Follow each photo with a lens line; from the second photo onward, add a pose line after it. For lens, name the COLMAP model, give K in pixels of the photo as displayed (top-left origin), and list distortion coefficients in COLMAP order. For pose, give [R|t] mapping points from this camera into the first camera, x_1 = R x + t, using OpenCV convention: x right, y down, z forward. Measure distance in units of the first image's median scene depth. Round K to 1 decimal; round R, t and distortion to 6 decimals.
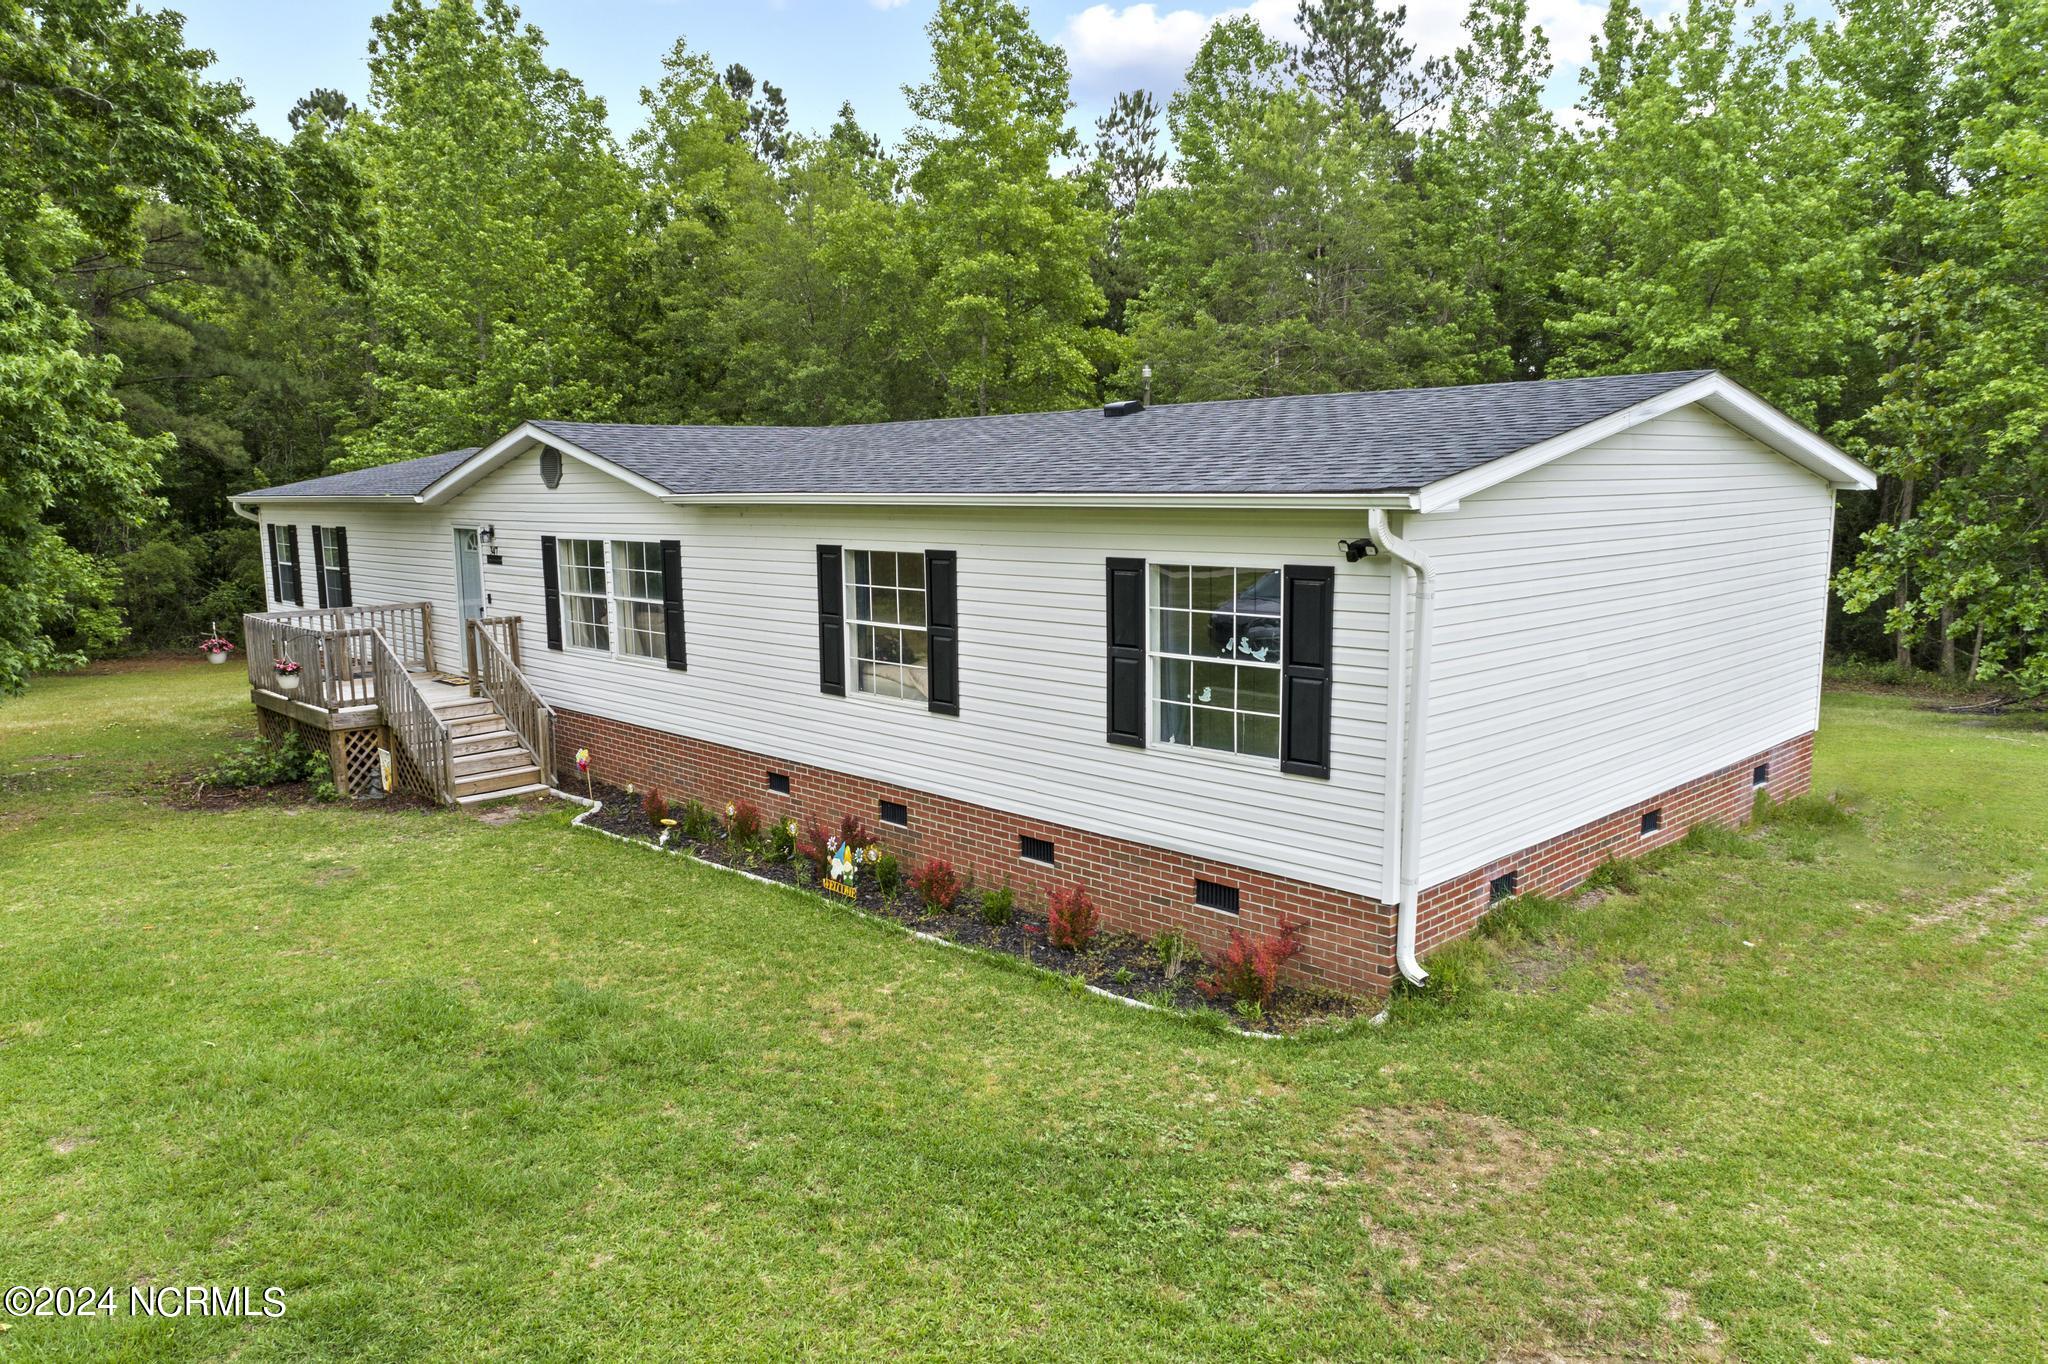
lens RADIAL K [[1387.5, 0, 1024.0], [0, 1387.5, 682.0], [0, 0, 1]] dist [-0.000806, 0.009697]
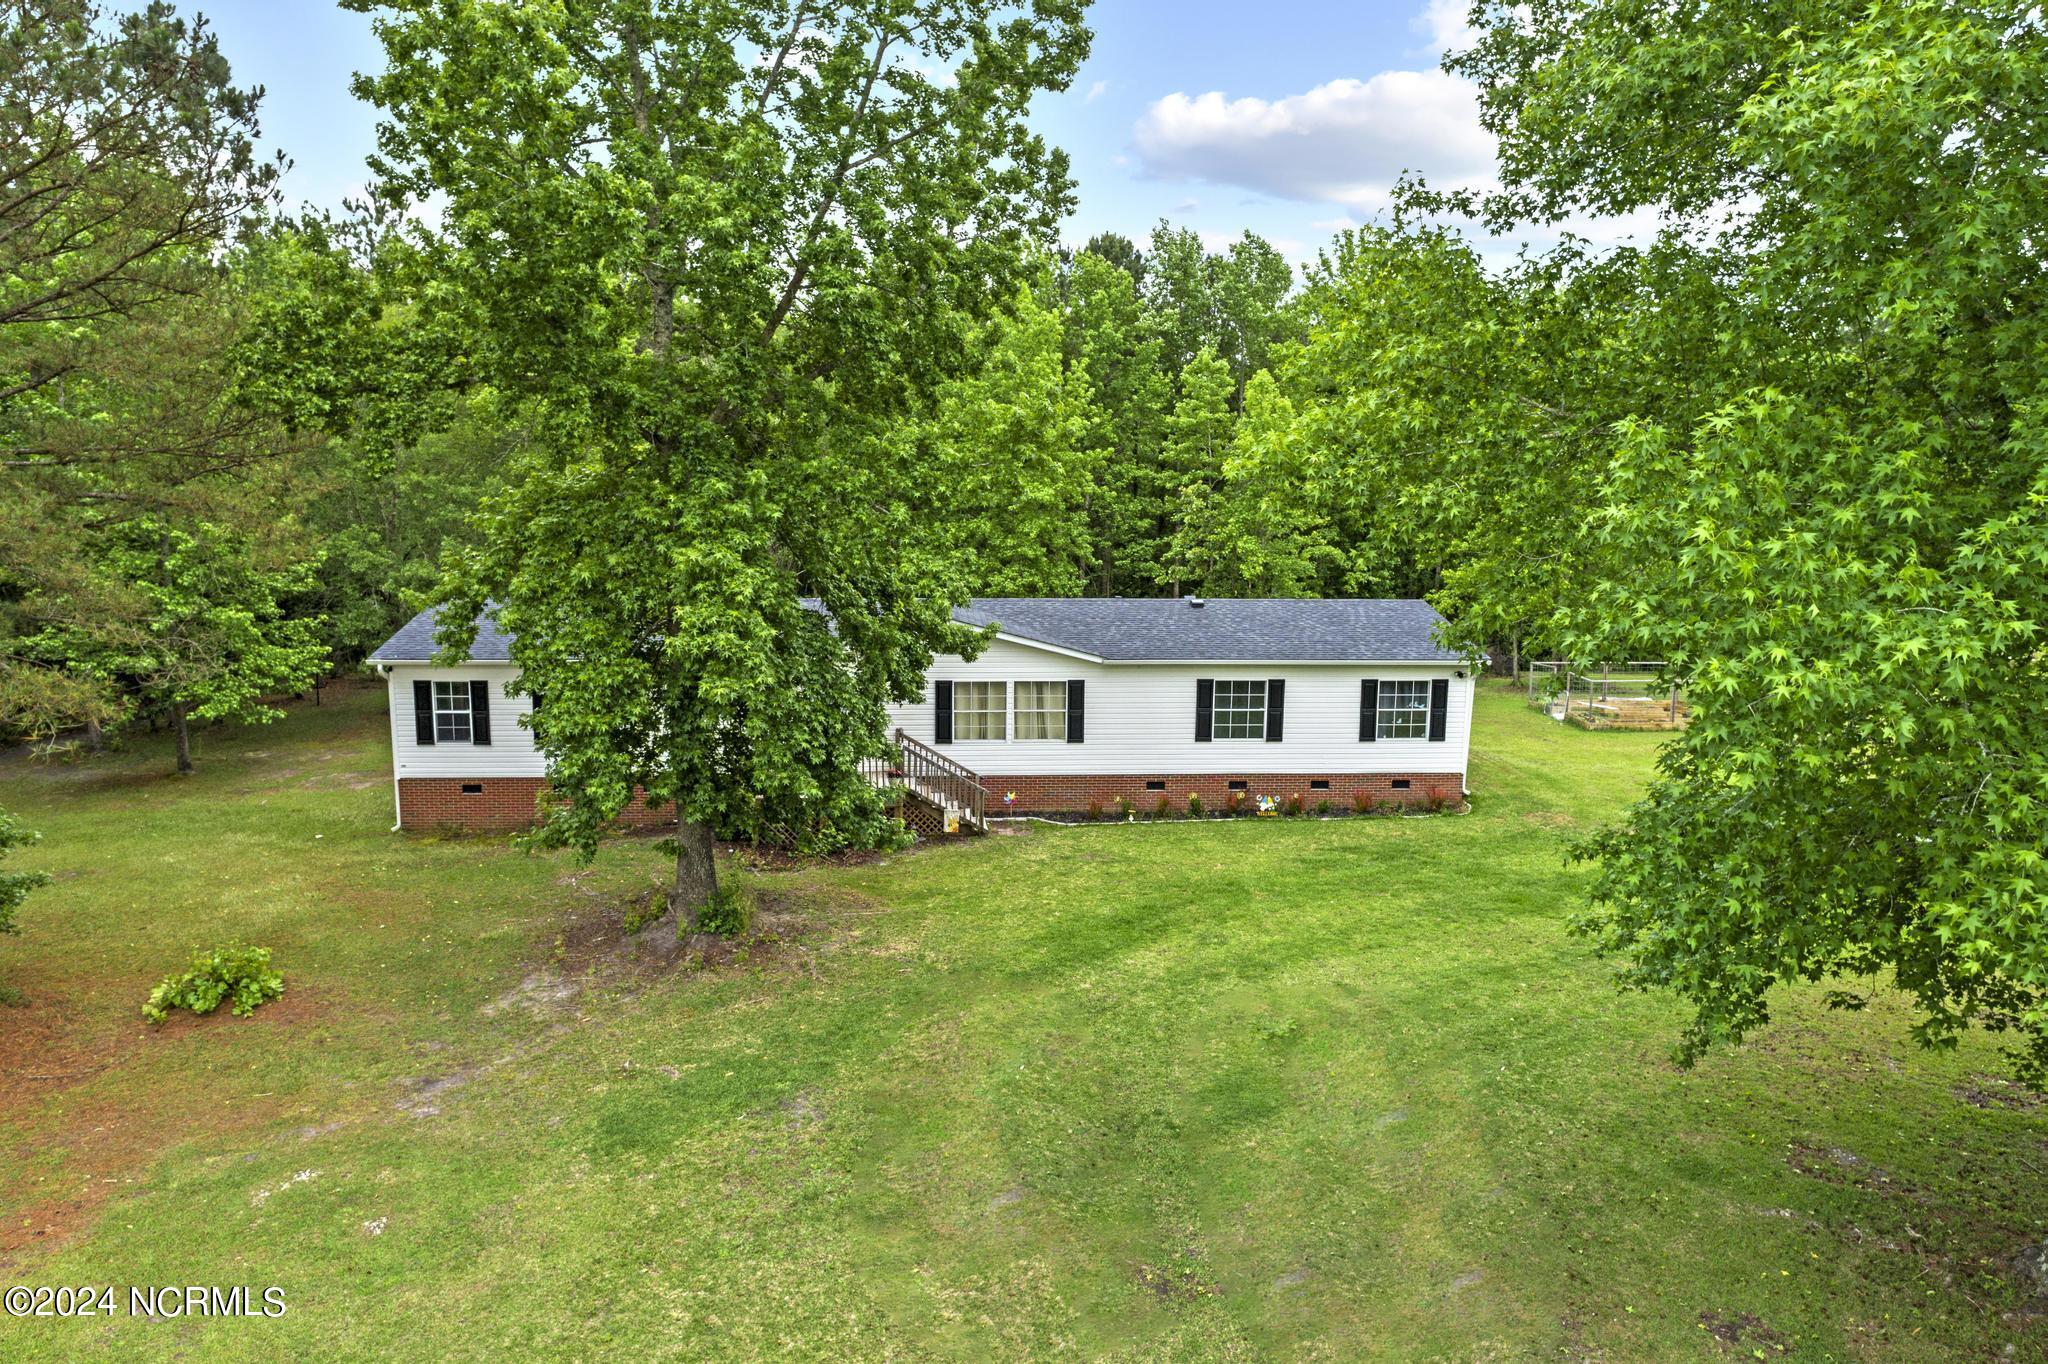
lens RADIAL K [[1387.5, 0, 1024.0], [0, 1387.5, 682.0], [0, 0, 1]] dist [-0.000806, 0.009697]
pose [[0.631667, -0.089026, 0.770111, -2.306324], [0.091679, 0.994992, 0.039824, -0.230553], [-0.769800, 0.045447, 0.636665, -0.292146]]
